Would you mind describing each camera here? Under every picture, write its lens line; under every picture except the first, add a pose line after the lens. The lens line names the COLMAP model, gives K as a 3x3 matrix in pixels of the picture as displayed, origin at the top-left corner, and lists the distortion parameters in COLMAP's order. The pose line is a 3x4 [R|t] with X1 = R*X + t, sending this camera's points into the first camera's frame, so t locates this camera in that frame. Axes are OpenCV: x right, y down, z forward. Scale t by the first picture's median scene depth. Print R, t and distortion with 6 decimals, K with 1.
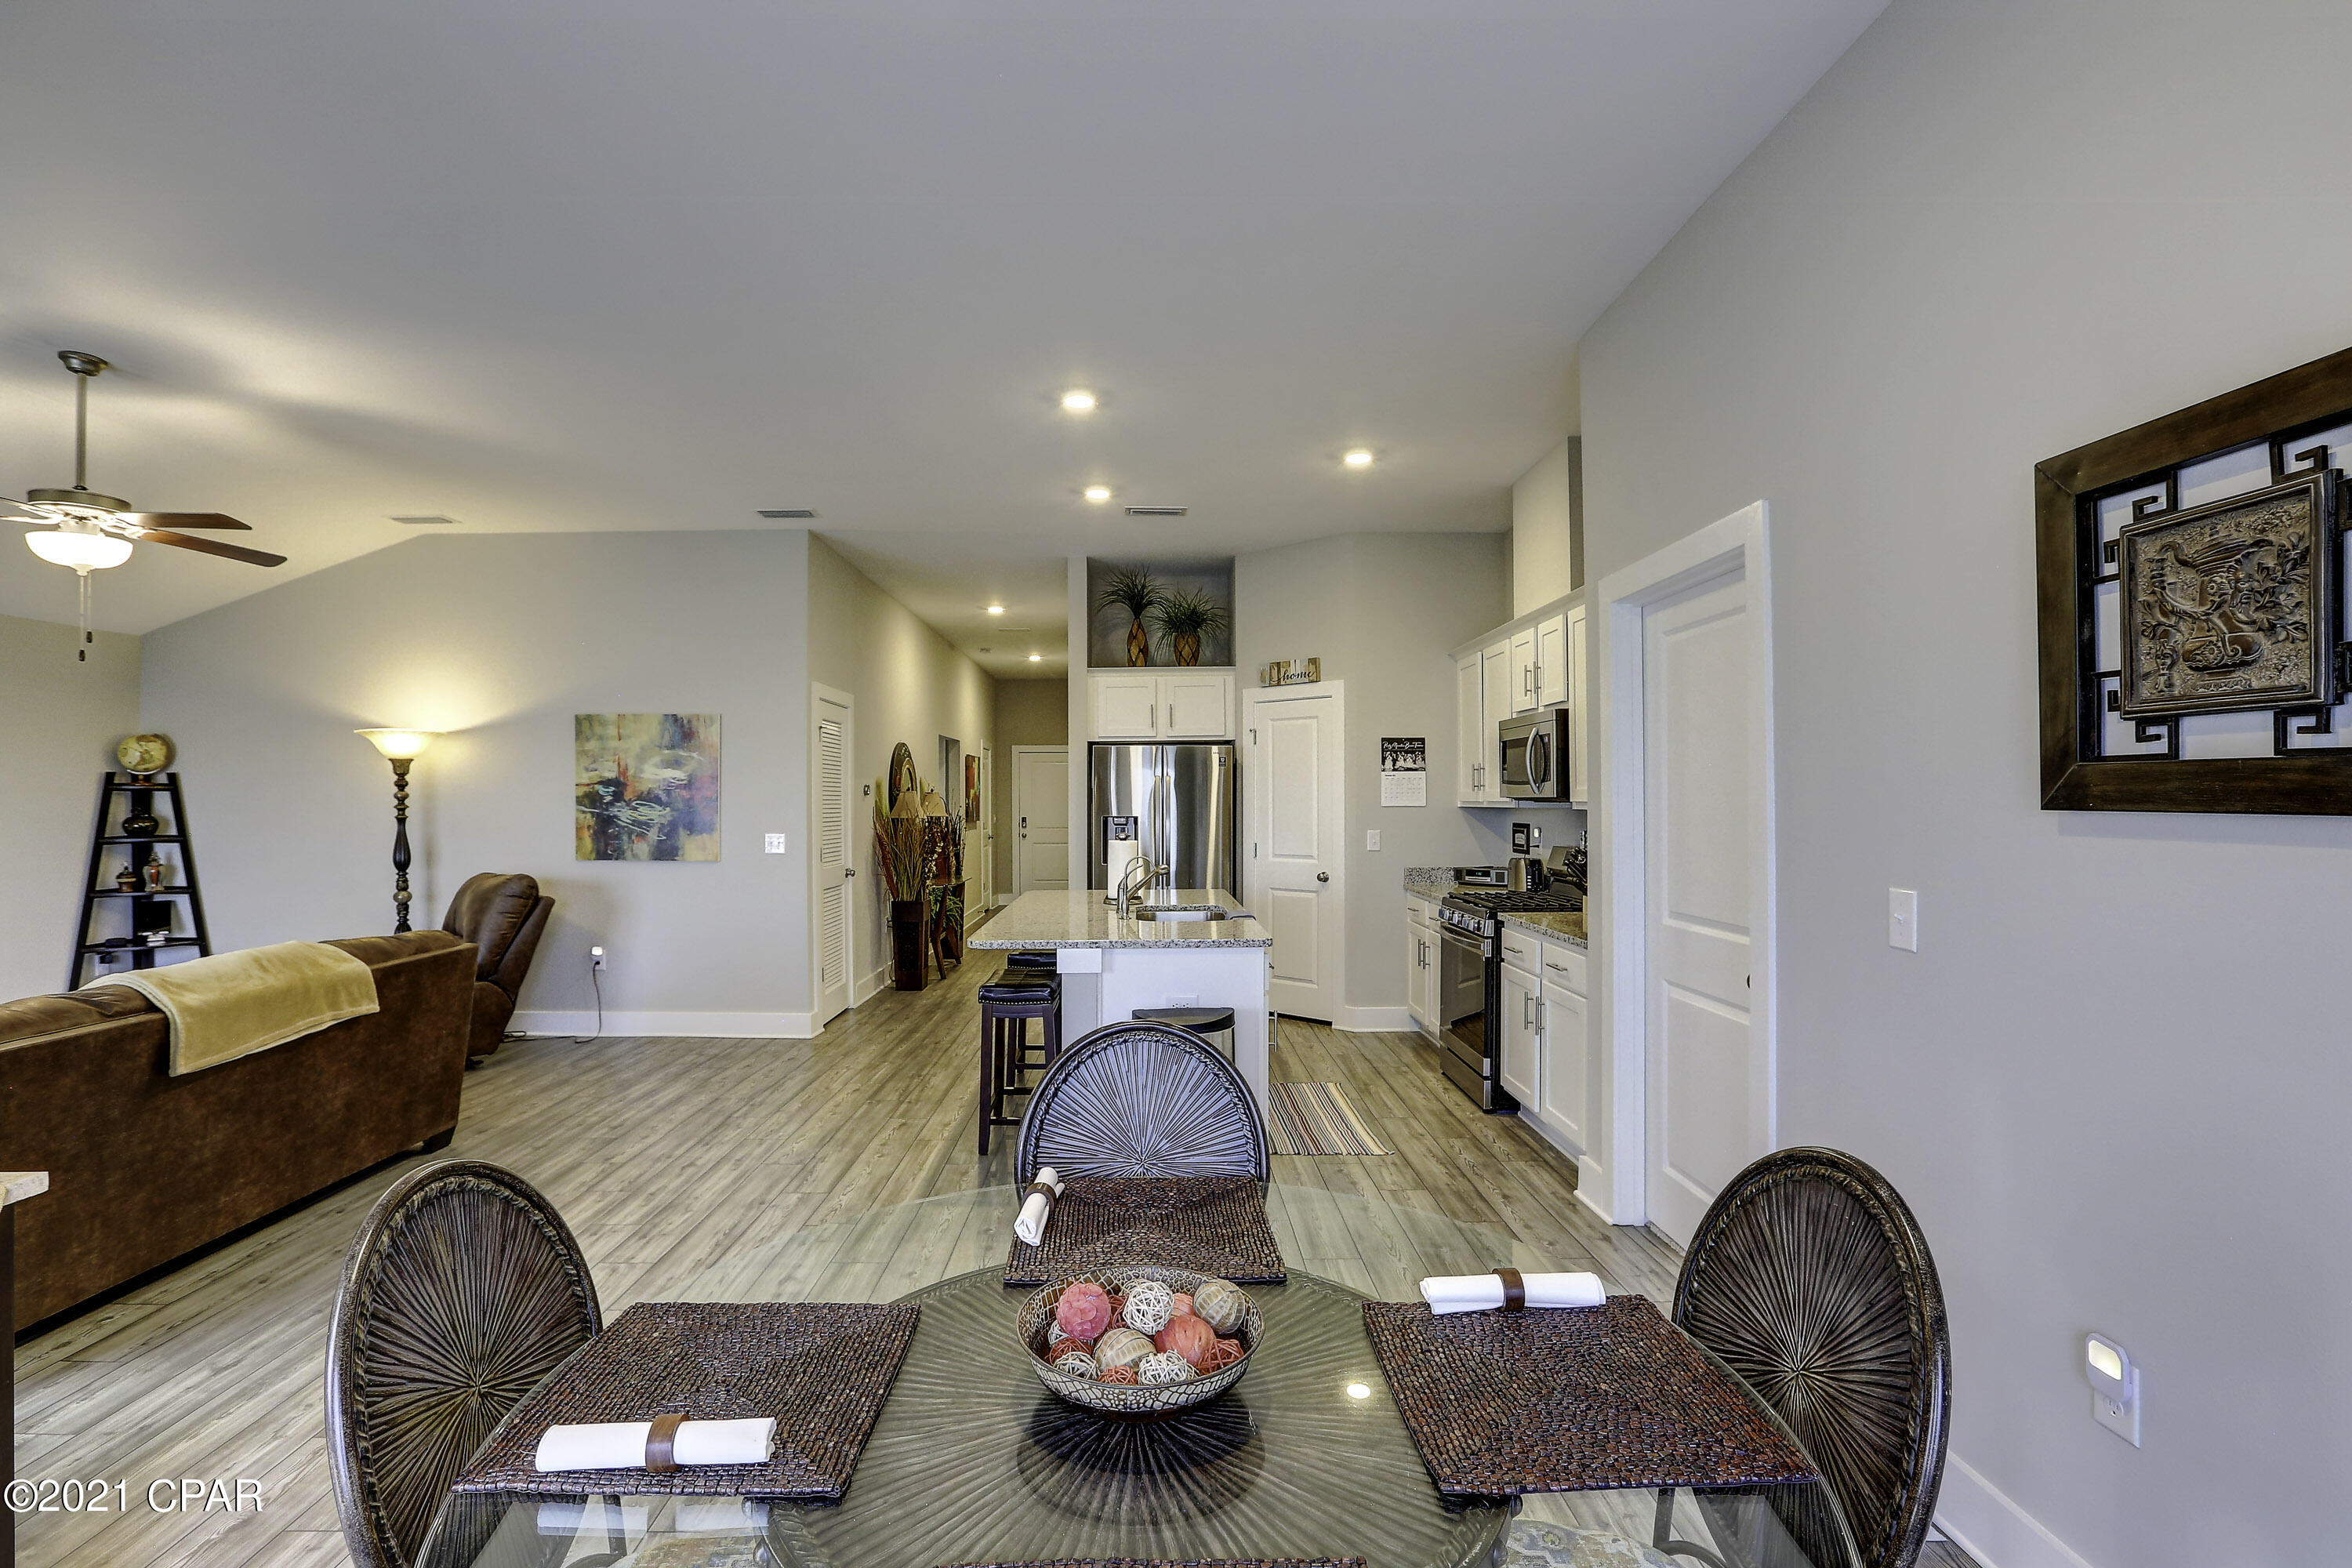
lens RADIAL K [[1077.8, 0, 1138.2], [0, 1077.8, 803.1], [0, 0, 1]] dist [-0.043767, 0.013205]
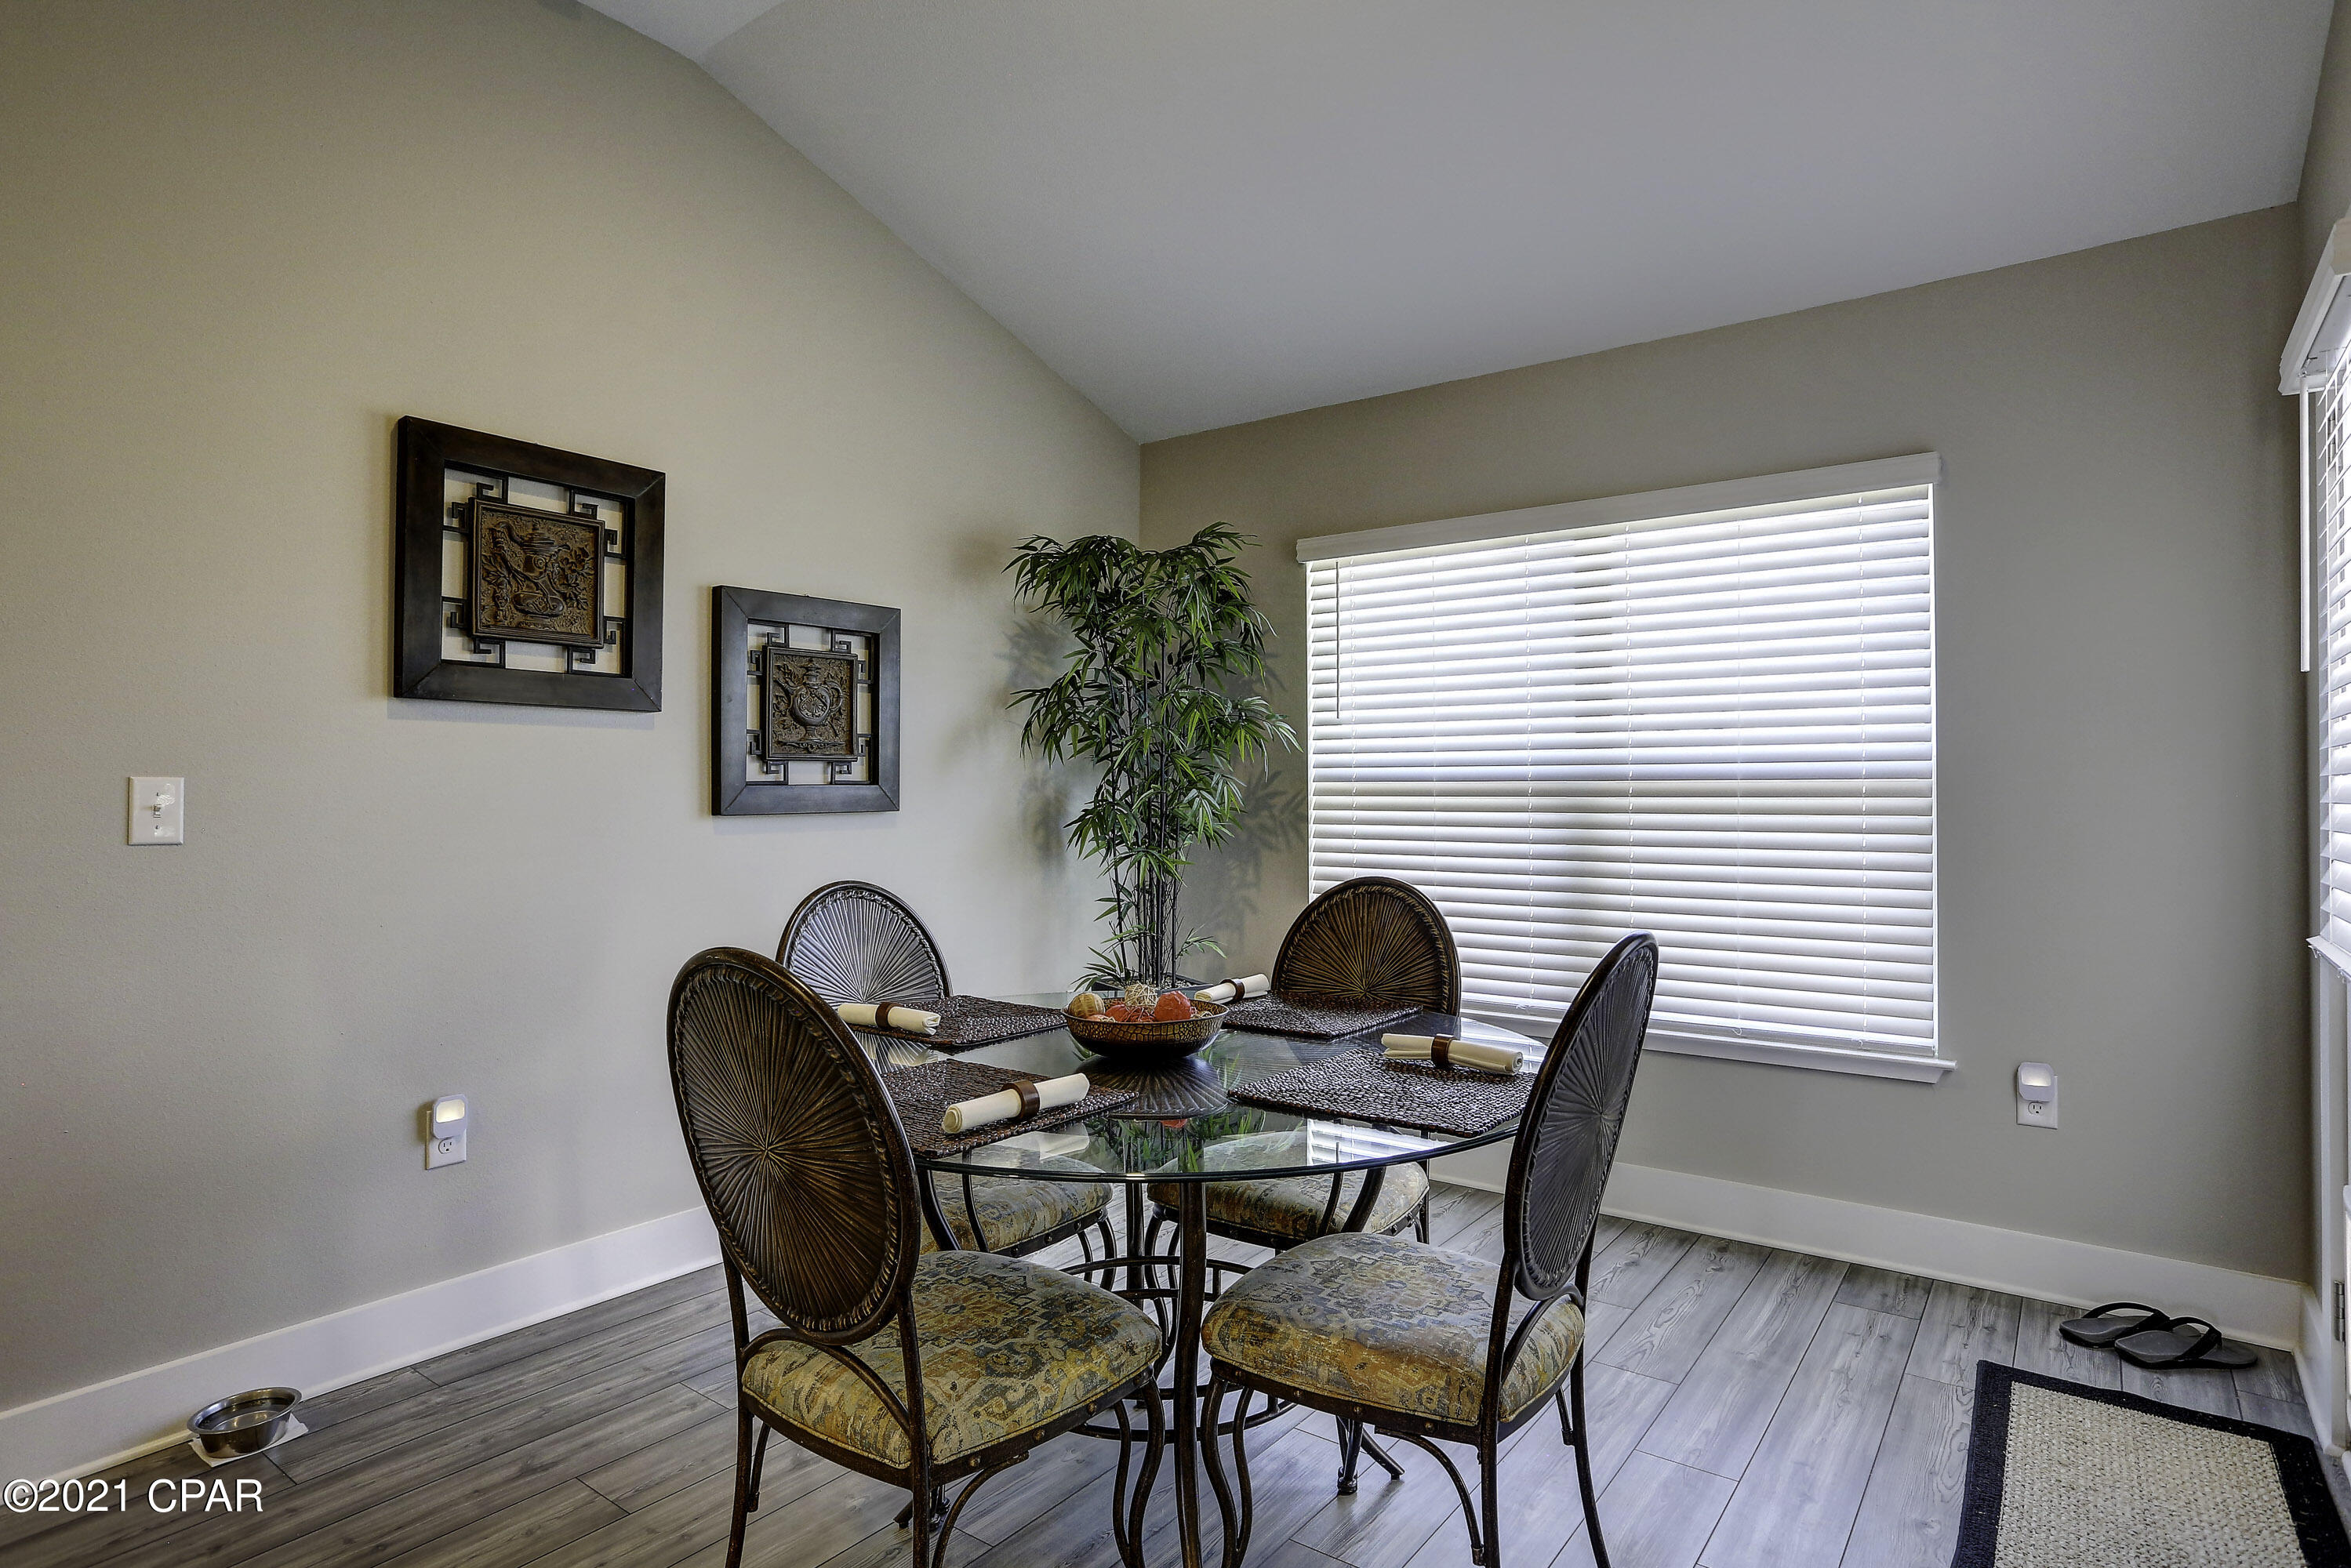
lens RADIAL K [[1253.7, 0, 1187.5], [0, 1253.7, 789.8], [0, 0, 1]] dist [-0.023123, 0.000060]
pose [[-0.807548, 0.013949, 0.589638, -0.203372], [0.013116, 0.999898, -0.005691, 0.037349], [-0.589657, 0.003138, -0.807648, 0.451872]]
